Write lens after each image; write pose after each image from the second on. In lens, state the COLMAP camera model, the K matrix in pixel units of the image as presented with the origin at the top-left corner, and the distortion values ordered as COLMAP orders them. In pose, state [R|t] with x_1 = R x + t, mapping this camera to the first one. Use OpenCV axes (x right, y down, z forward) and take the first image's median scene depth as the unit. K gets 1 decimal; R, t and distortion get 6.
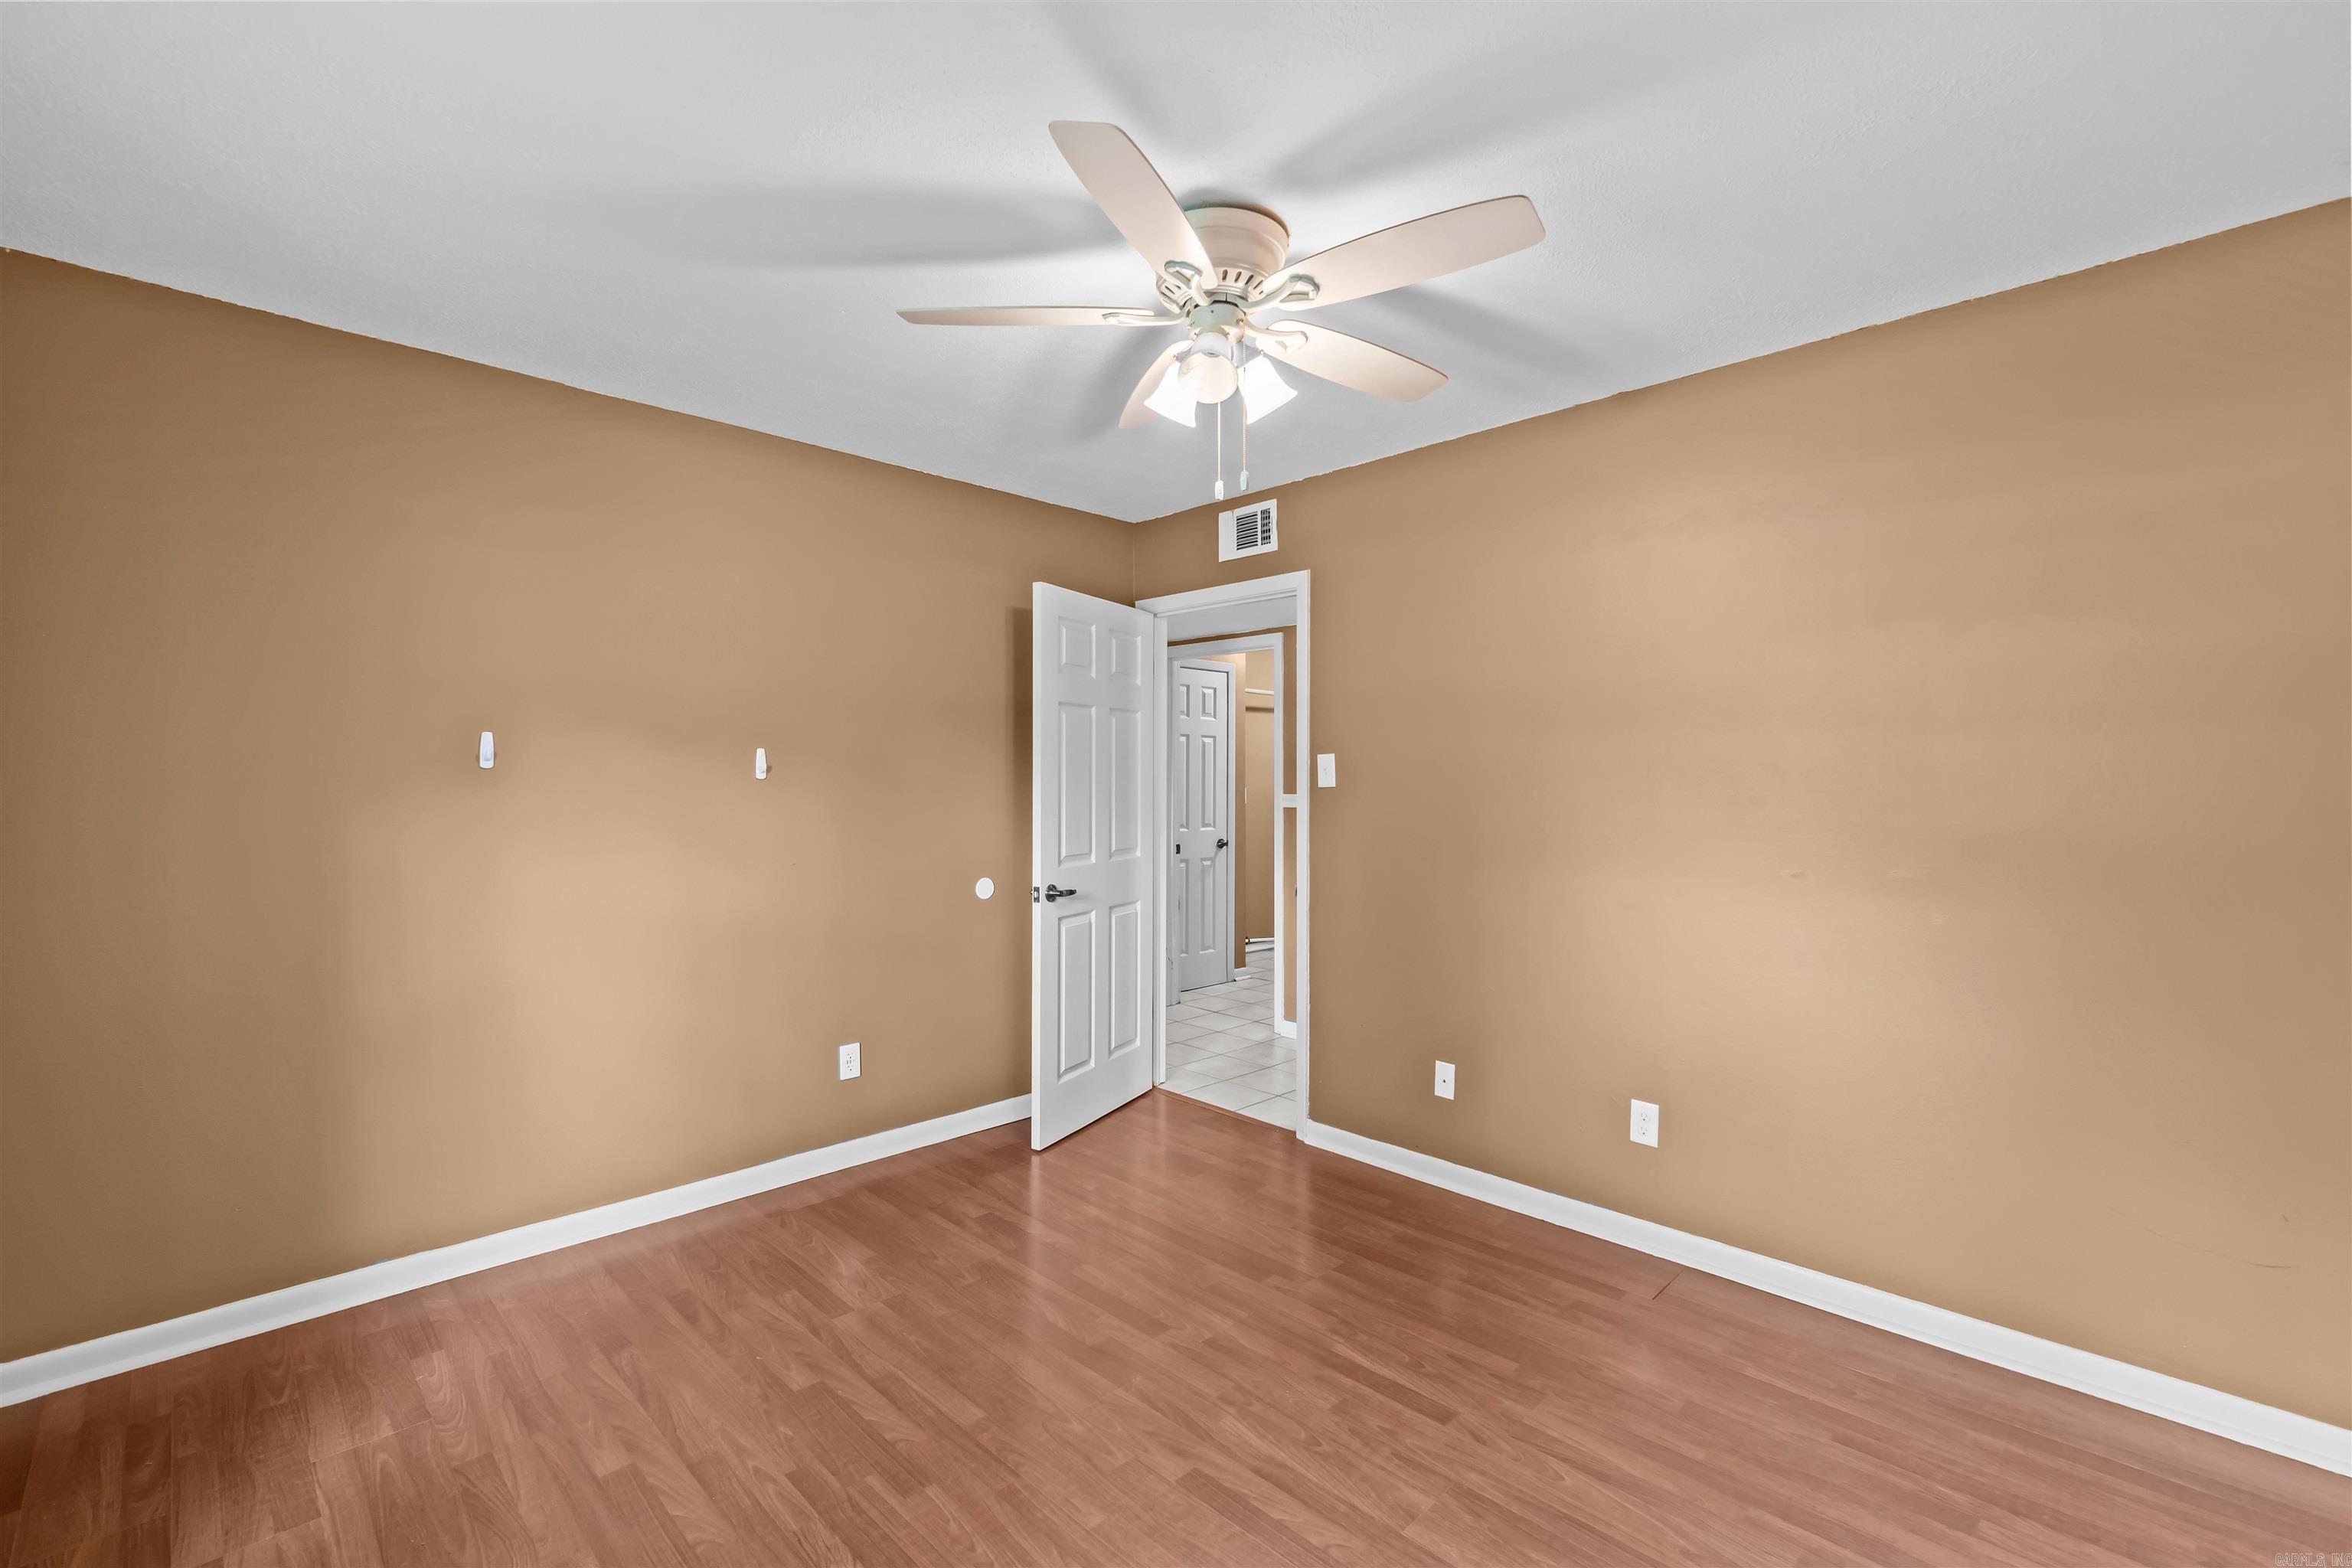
lens RADIAL K [[1014.8, 0, 1176.0], [0, 1014.8, 784.0], [0, 0, 1]] dist [-0.002550, 0.000373]
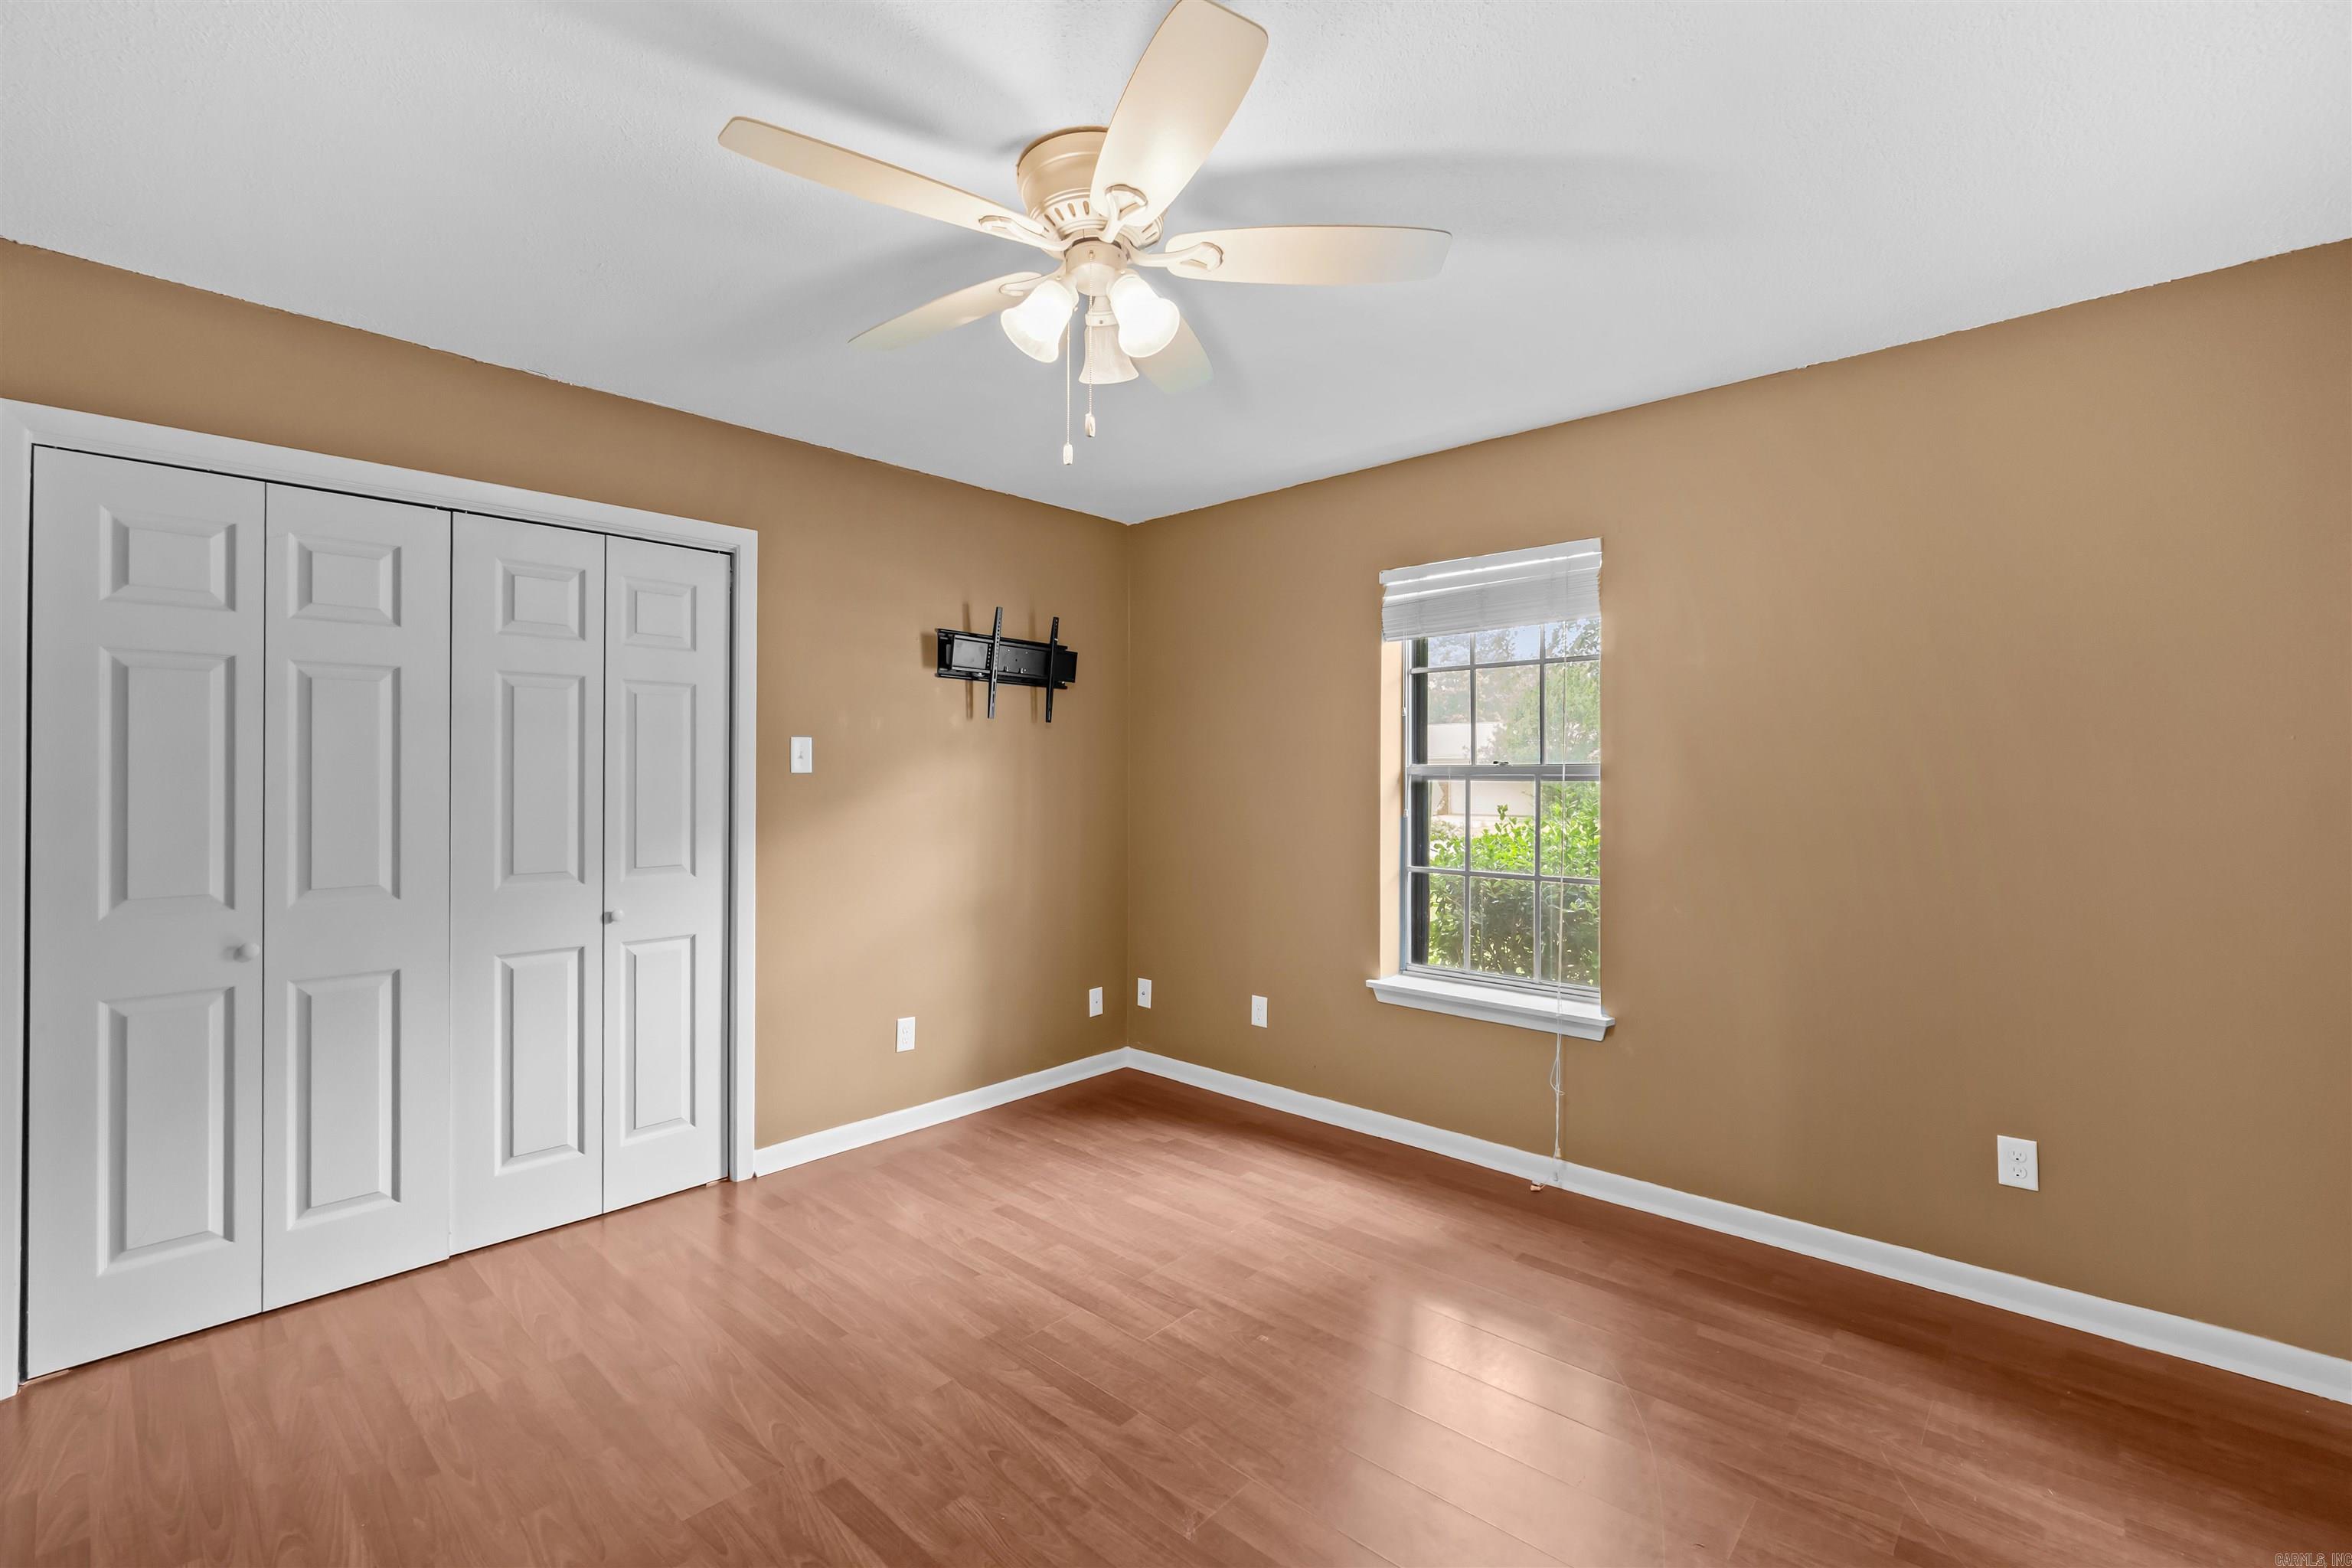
lens RADIAL K [[1063.1, 0, 1166.5], [0, 1063.1, 776.2], [0, 0, 1]] dist [0.002080, 0.000188]
pose [[-0.999255, -0.002755, -0.038506, 0.014391], [-0.002822, 0.999995, 0.001693, 0.000344], [0.038501, 0.001800, -0.999257, 2.072082]]
